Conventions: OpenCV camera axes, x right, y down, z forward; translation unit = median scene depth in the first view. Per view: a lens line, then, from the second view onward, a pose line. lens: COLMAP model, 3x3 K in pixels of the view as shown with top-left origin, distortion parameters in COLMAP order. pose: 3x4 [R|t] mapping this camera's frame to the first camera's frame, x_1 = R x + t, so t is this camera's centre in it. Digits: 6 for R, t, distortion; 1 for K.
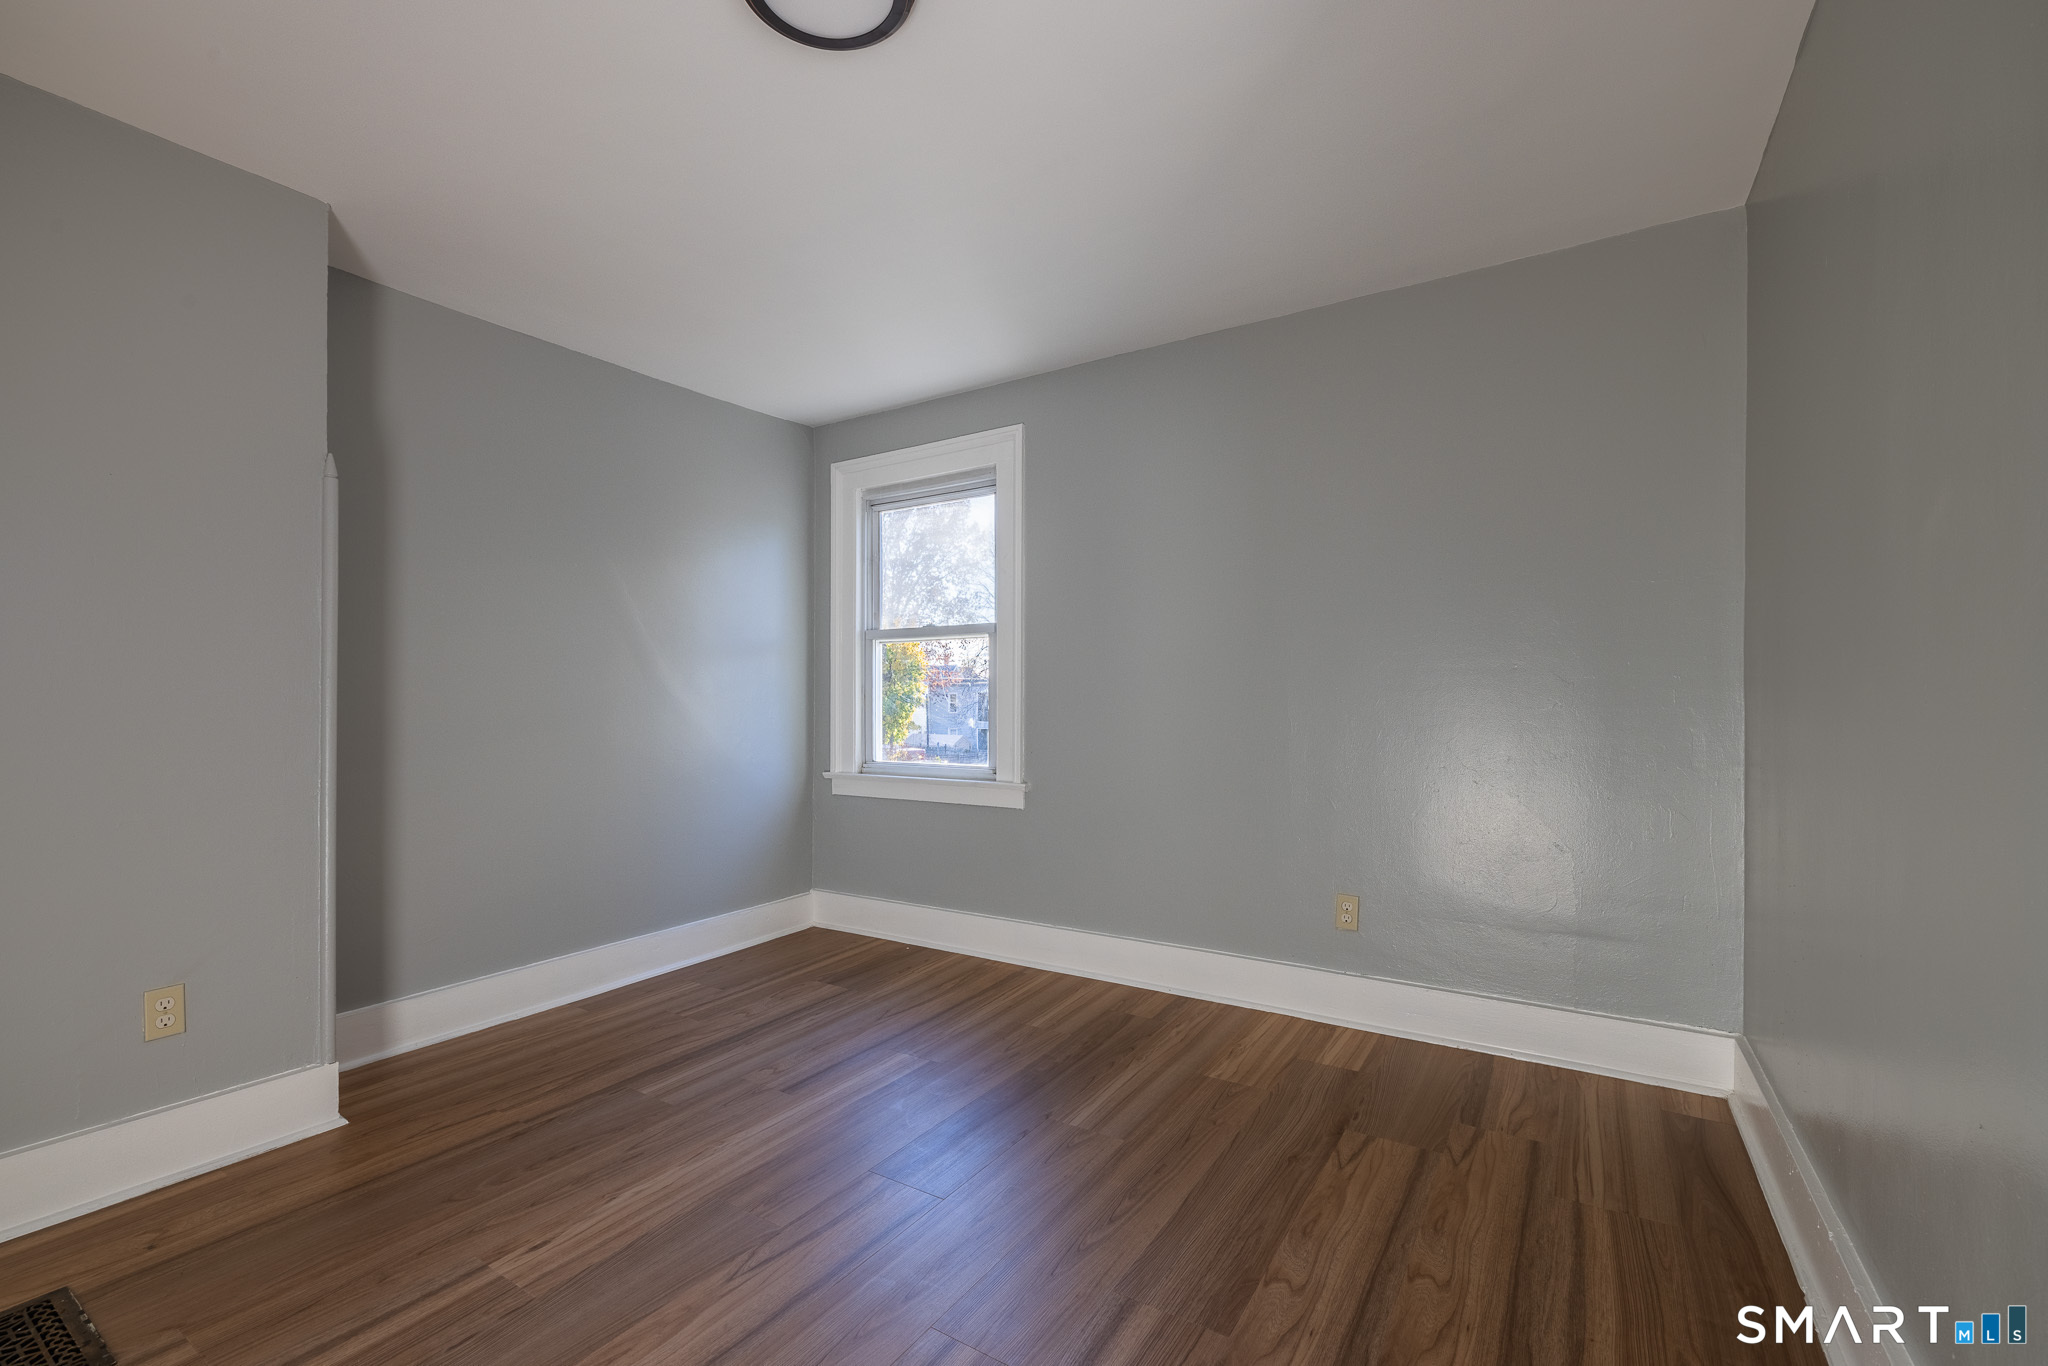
lens RADIAL K [[821.3, 0, 1025.4], [0, 821.3, 697.1], [0, 0, 1]] dist [-0.000550, -0.000030]
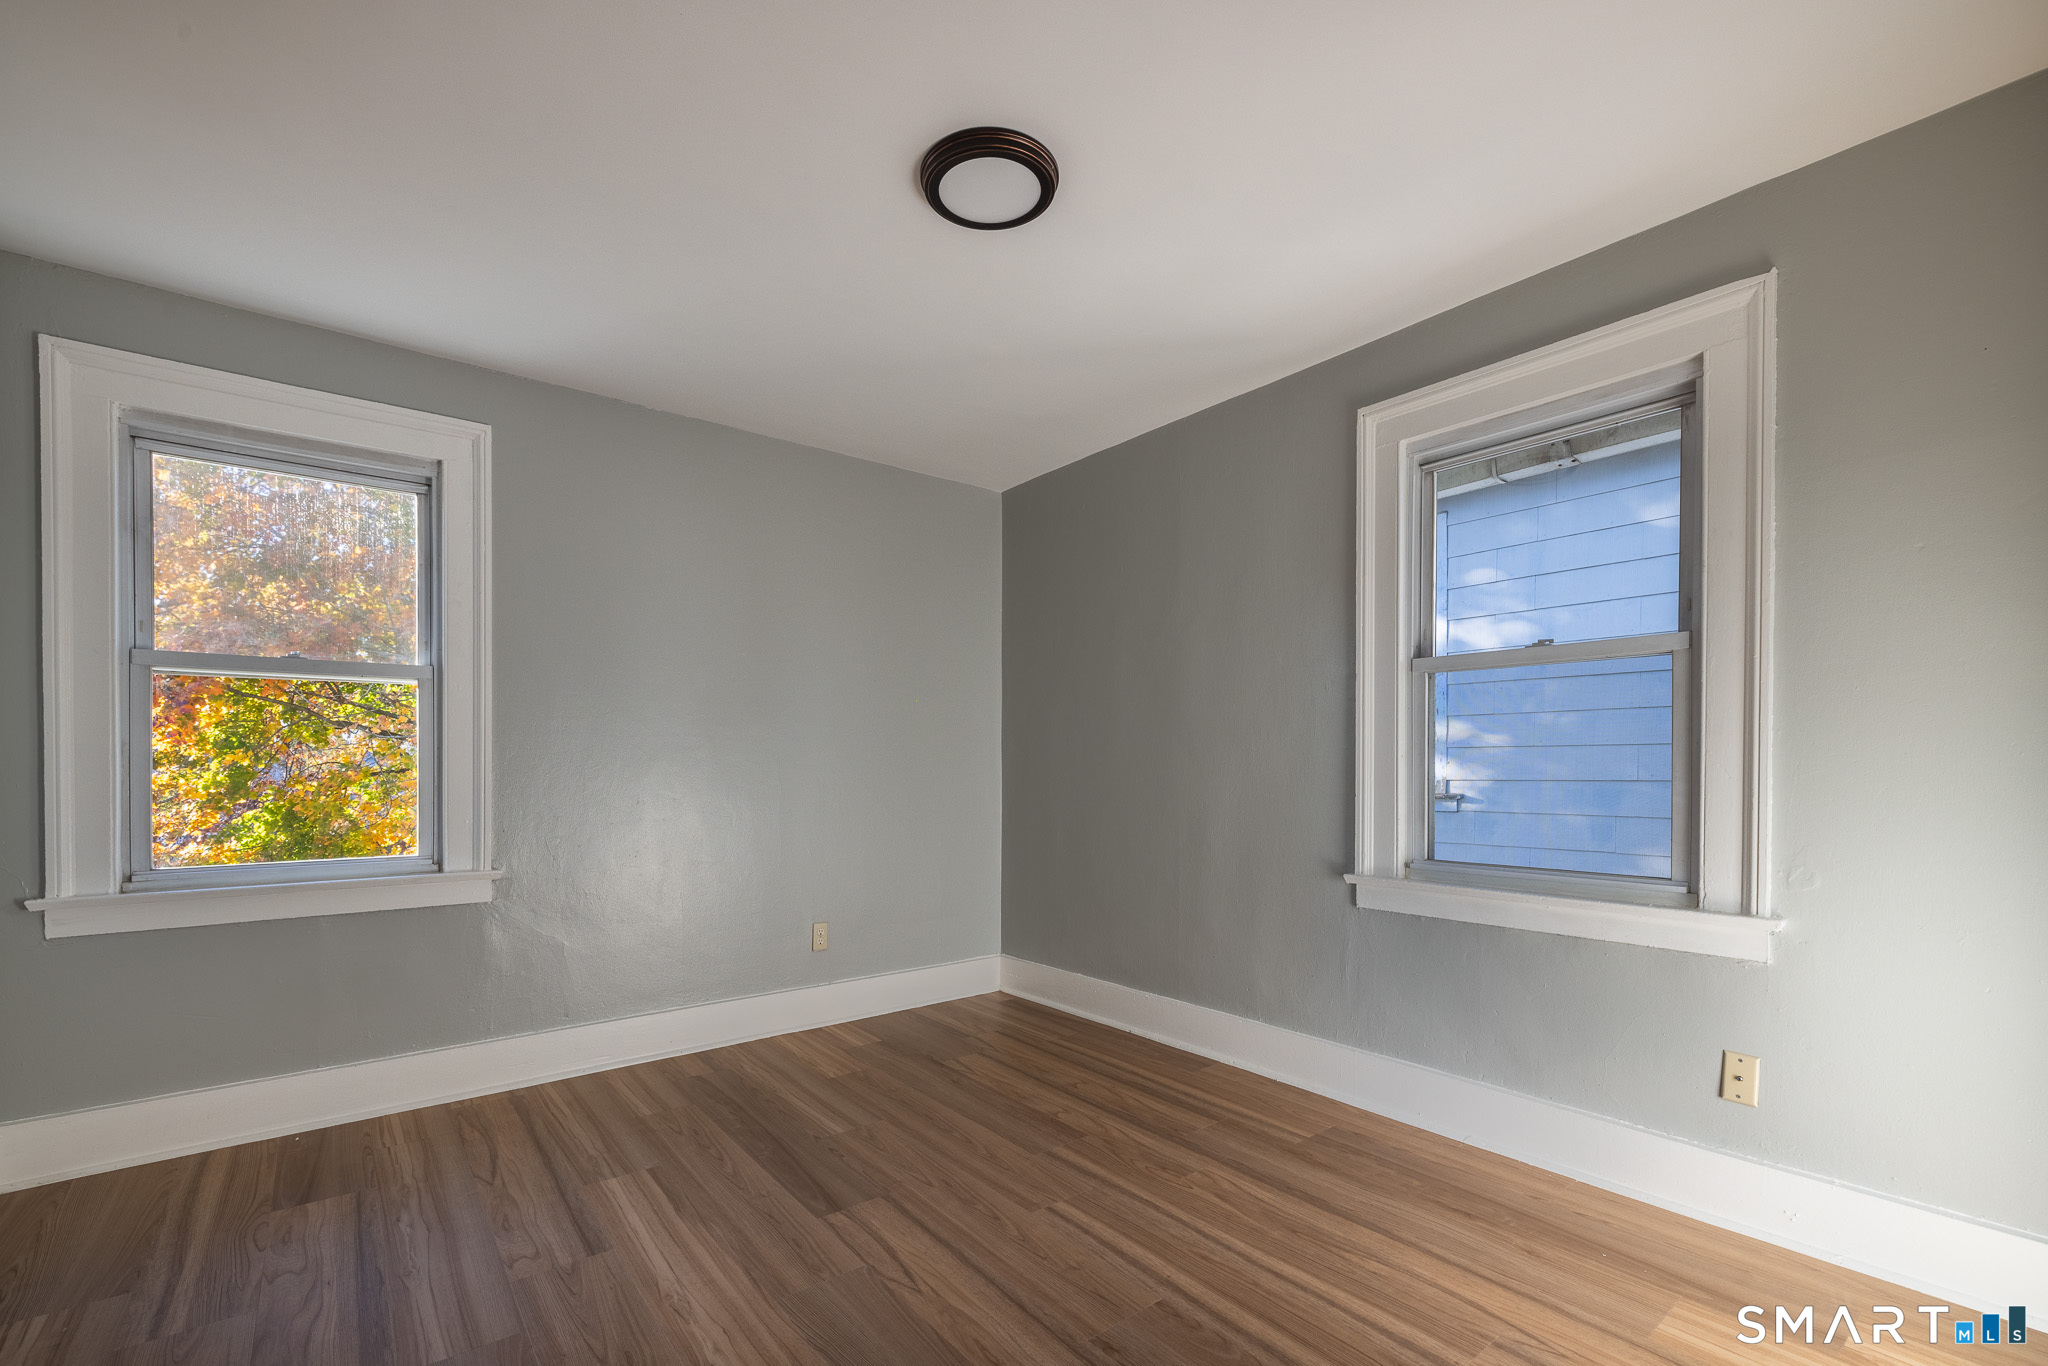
lens RADIAL K [[903.5, 0, 989.1], [0, 903.5, 781.9], [0, 0, 1]] dist [-0.001887, -0.000302]
pose [[0.340192, -0.010078, 0.940302, -0.870306], [0.000829, 0.999945, 0.010417, 0.010988], [-0.940356, -0.002764, 0.340182, 0.303239]]
